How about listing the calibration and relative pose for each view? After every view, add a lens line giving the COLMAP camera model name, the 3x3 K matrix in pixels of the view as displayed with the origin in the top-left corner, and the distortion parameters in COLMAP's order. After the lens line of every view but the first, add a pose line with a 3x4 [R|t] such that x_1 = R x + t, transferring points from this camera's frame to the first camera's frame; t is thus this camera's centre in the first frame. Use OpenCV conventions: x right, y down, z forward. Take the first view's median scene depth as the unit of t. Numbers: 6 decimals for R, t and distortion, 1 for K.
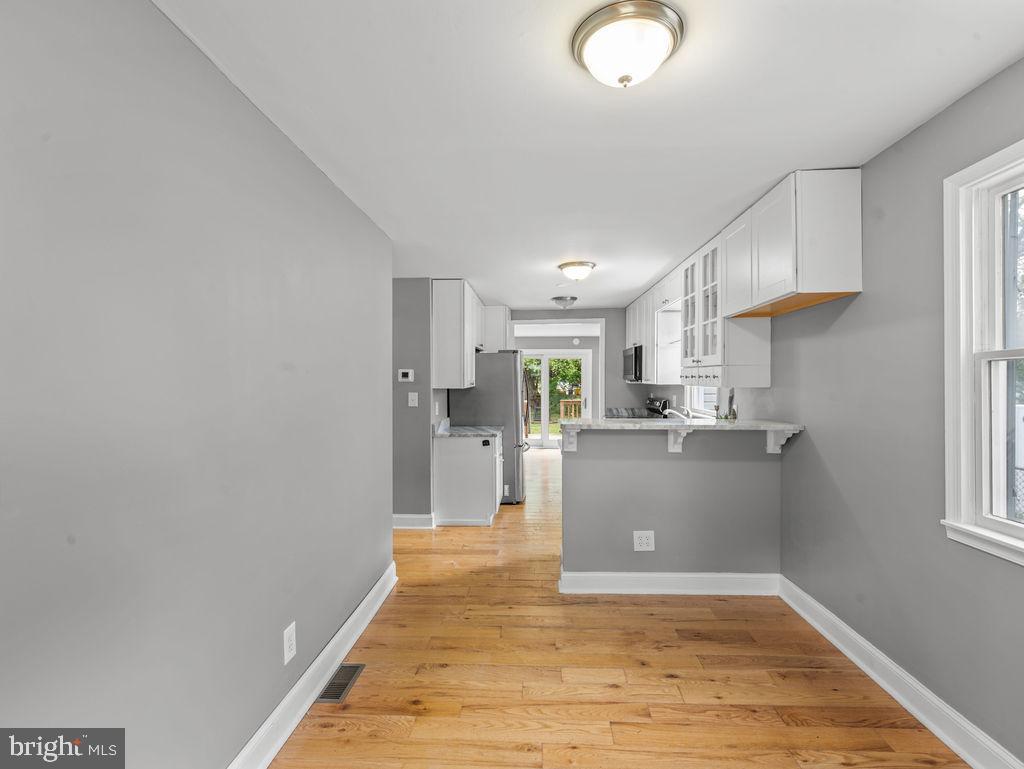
lens RADIAL K [[479.3, 0, 512.6], [0, 479.3, 381.2], [0, 0, 1]] dist [-0.003256, -0.001459]
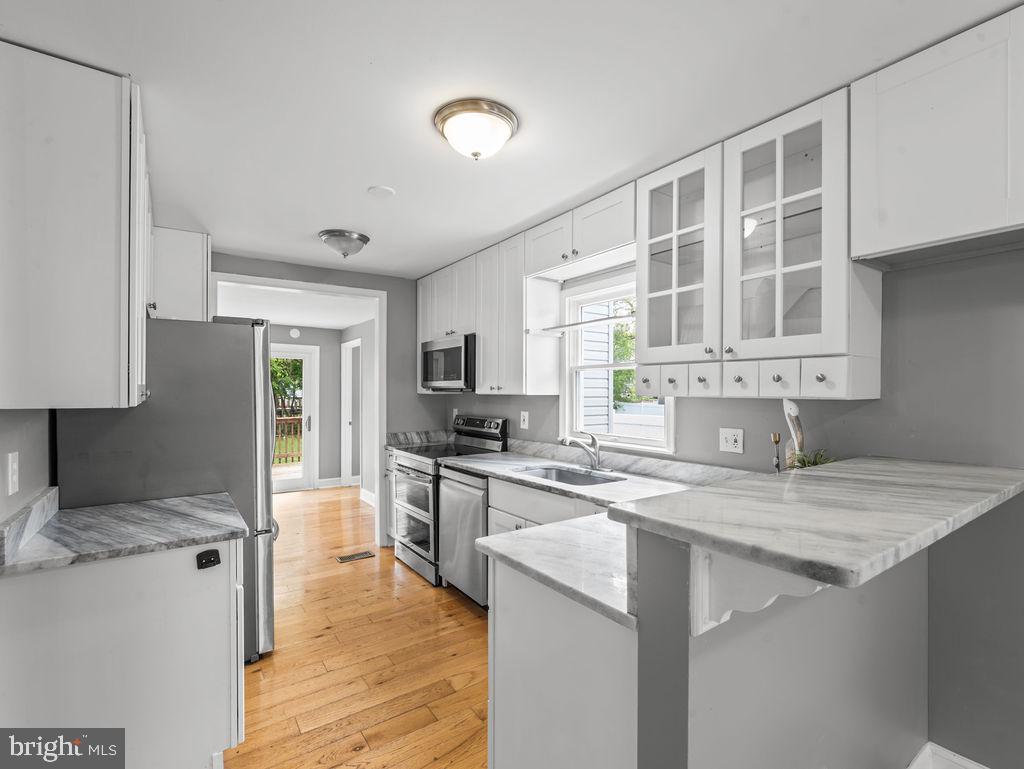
lens RADIAL K [[479.3, 0, 512.3], [0, 479.3, 392.0], [0, 0, 1]] dist [-0.003256, -0.001459]
pose [[0.784190, 0.000648, 0.620521, -0.084902], [-0.000132, 1.000000, -0.000877, 0.003253], [-0.620521, 0.000606, 0.784190, 0.493733]]
